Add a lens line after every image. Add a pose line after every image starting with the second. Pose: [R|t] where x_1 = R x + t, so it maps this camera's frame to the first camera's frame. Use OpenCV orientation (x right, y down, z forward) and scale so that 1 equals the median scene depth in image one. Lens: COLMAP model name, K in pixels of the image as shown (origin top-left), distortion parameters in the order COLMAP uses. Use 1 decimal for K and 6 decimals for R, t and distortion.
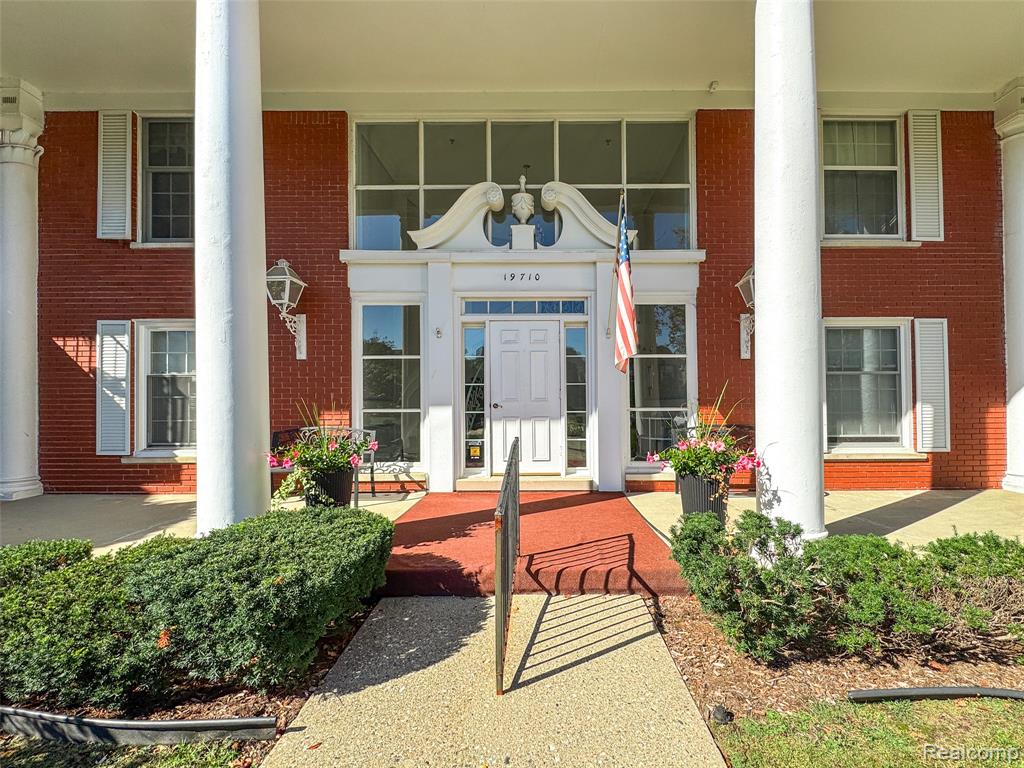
lens RADIAL K [[444.3, 0, 545.3], [0, 444.3, 395.1], [0, 0, 1]] dist [0.001612, 0.000020]
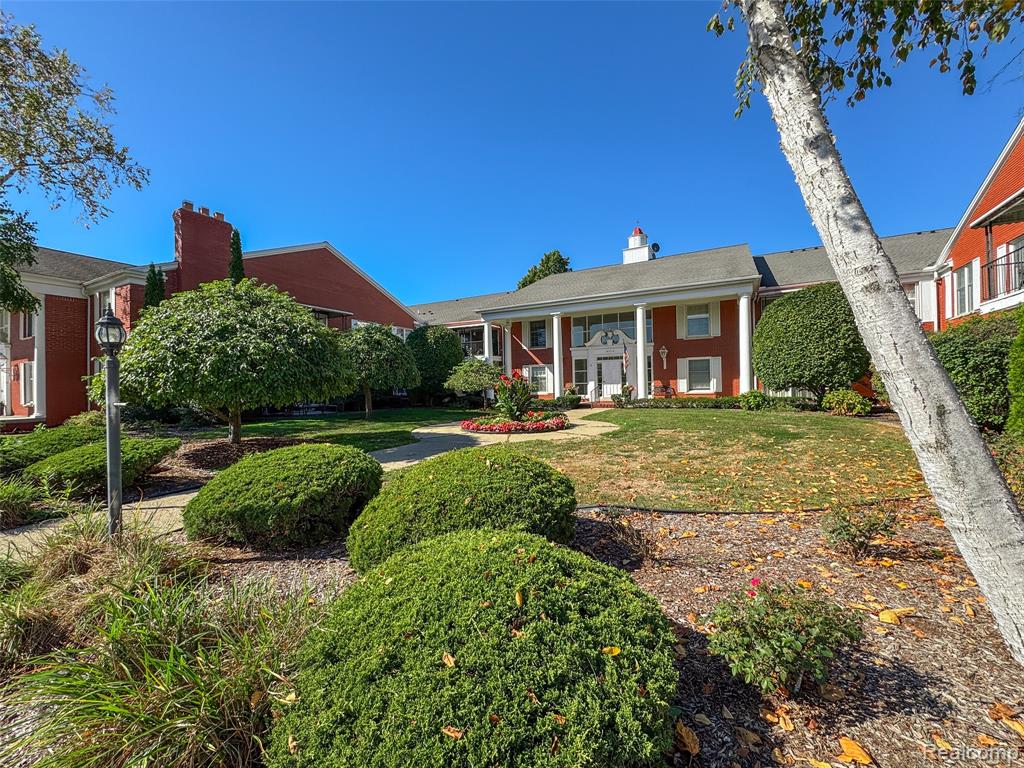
lens RADIAL K [[401.6, 0, 512.0], [0, 401.6, 384.0], [0, 0, 1]] dist [-0.004016, -0.000198]
pose [[0.873229, -0.015486, -0.487064, 1.002659], [0.023048, 0.999689, 0.009535, -0.011903], [0.486765, -0.019552, 0.873314, -2.839958]]
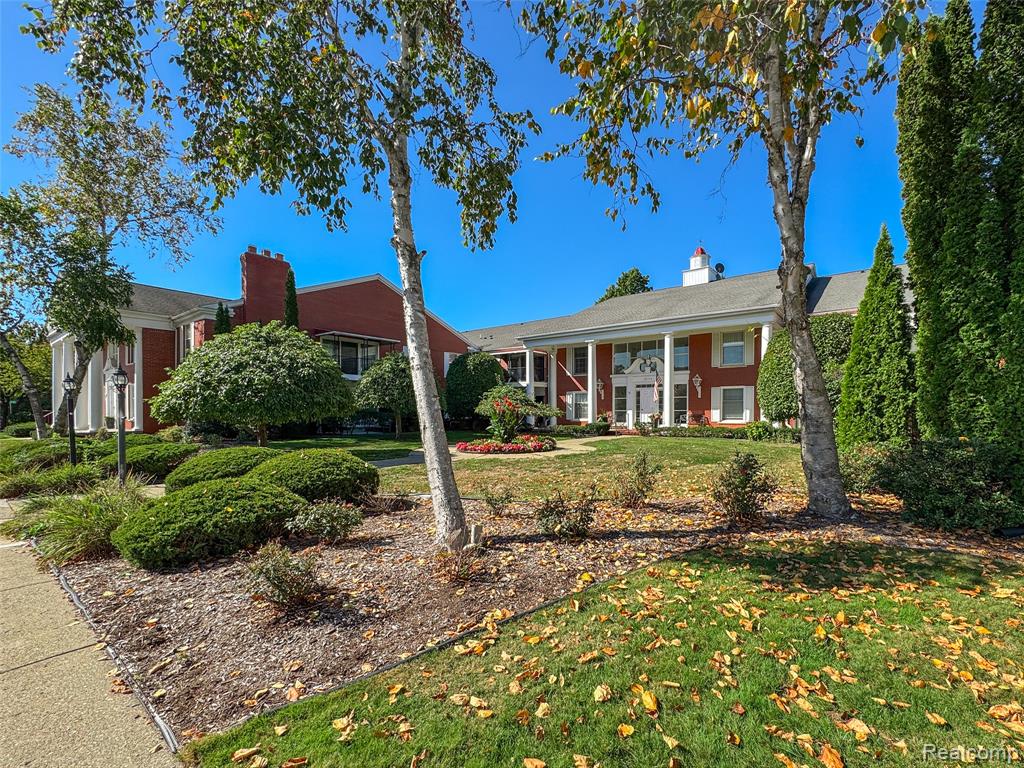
lens RADIAL K [[437.7, 0, 559.4], [0, 437.7, 416.0], [0, 0, 1]] dist [-0.002179, -0.000560]
pose [[0.803829, 0.009135, -0.594790, 1.752437], [0.005519, 0.999724, 0.022814, -0.014111], [0.594835, -0.021621, 0.803557, -2.853121]]
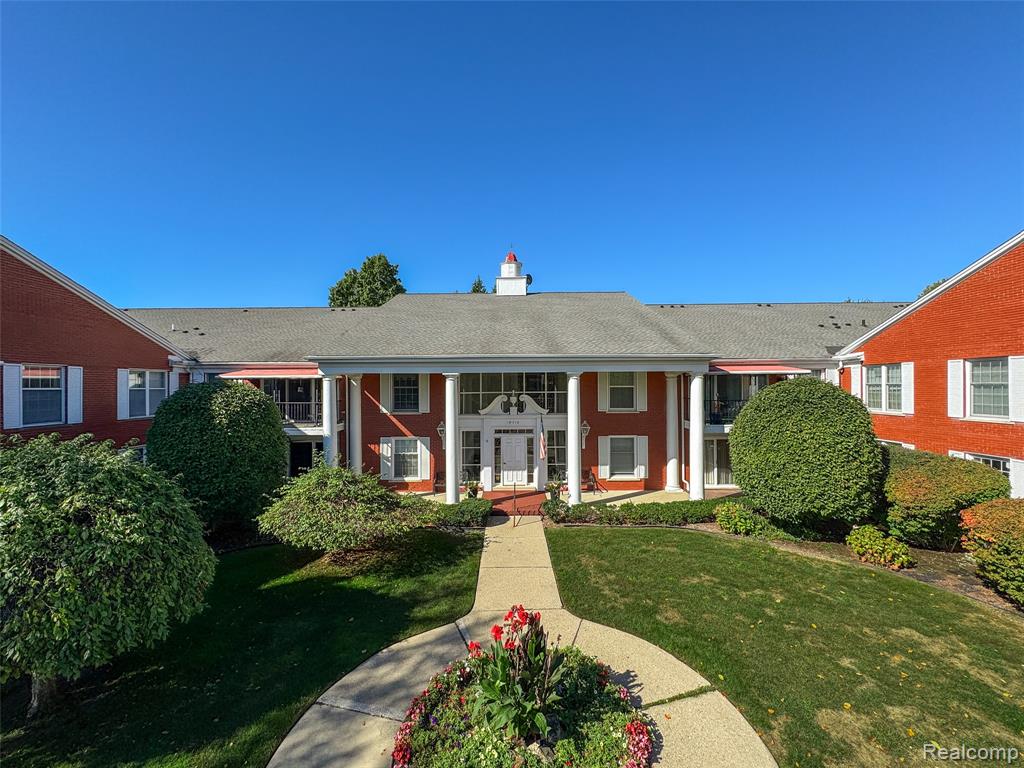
lens RADIAL K [[411.0, 0, 512.0], [0, 411.0, 384.0], [0, 0, 1]] dist [0.013161, -0.000036]
pose [[0.999800, -0.006070, -0.019030, -0.003048], [0.006154, 0.999972, 0.004347, -0.557637], [0.019003, -0.004464, 0.999809, -1.927426]]
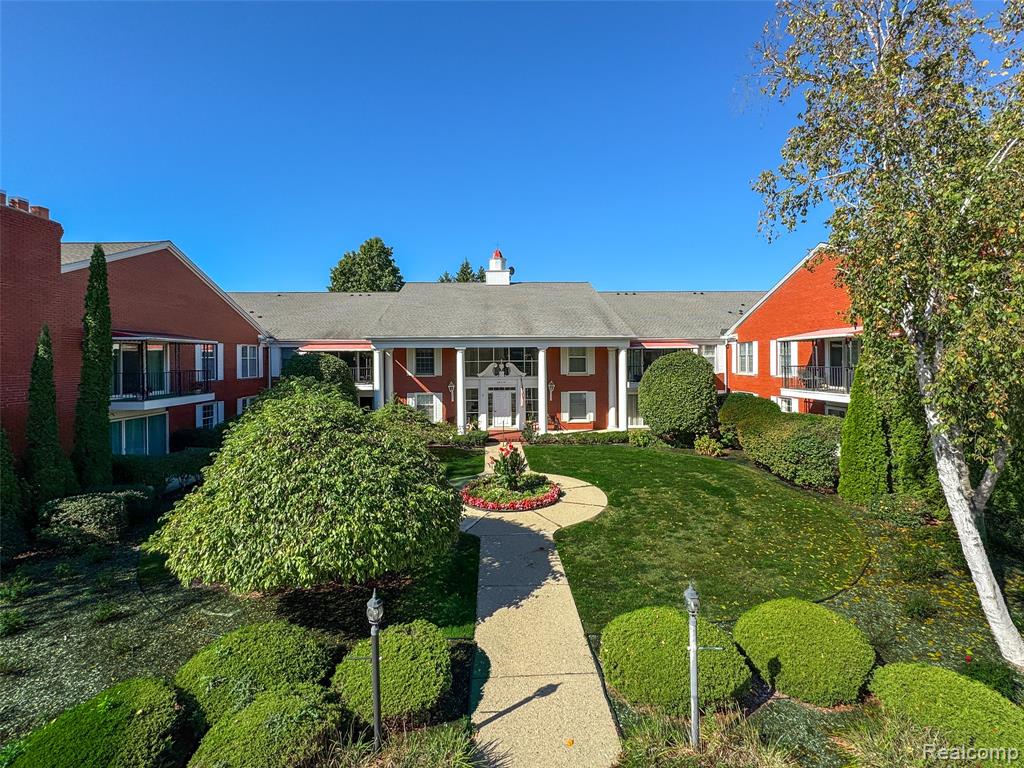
lens RADIAL K [[445.2, 0, 505.6], [0, 445.2, 358.9], [0, 0, 1]] dist [0.014242, -0.000071]
pose [[0.999924, -0.005976, 0.010749, -0.056033], [0.005871, 0.999935, 0.009790, -0.552238], [-0.010807, -0.009726, 0.999894, -3.496002]]
